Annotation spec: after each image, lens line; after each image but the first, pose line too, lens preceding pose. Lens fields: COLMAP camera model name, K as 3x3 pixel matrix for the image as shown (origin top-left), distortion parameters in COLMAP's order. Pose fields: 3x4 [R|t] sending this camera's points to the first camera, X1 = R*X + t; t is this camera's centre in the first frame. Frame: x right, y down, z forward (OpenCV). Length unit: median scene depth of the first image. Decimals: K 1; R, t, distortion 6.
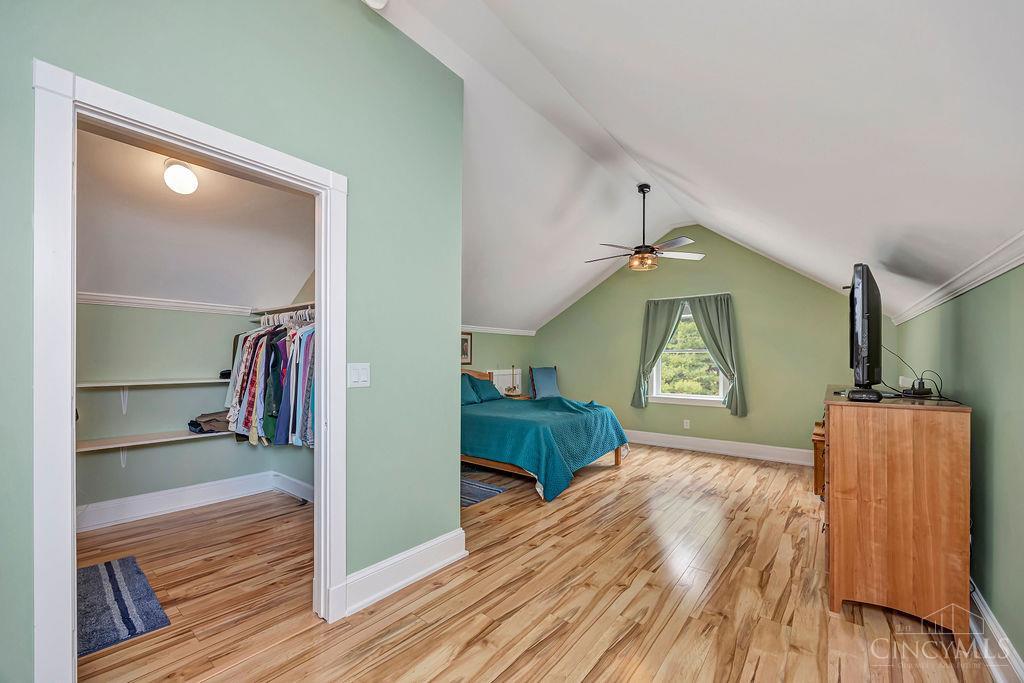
lens RADIAL K [[390.0, 0, 512.4], [0, 390.0, 345.3], [0, 0, 1]] dist [-0.001583, -0.000289]
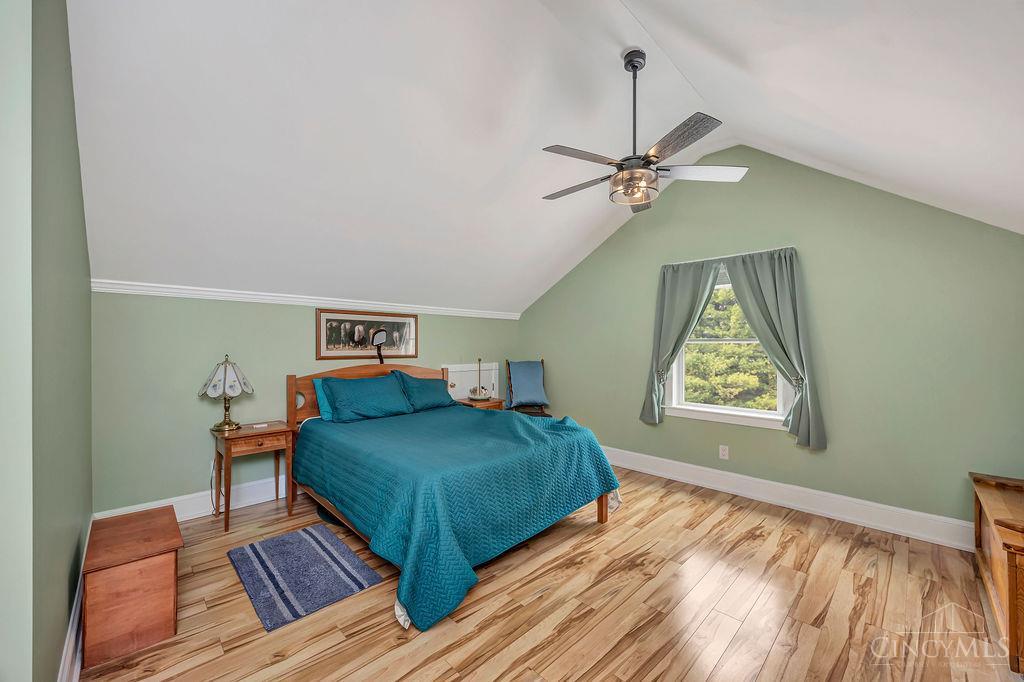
lens RADIAL K [[393.2, 0, 509.8], [0, 393.2, 330.7], [0, 0, 1]] dist [0.009267, -0.000238]
pose [[0.993678, 0.001184, -0.112262, 0.175803], [-0.001942, 0.999976, -0.006644, 0.003848], [0.112251, 0.006820, 0.993656, 0.321716]]
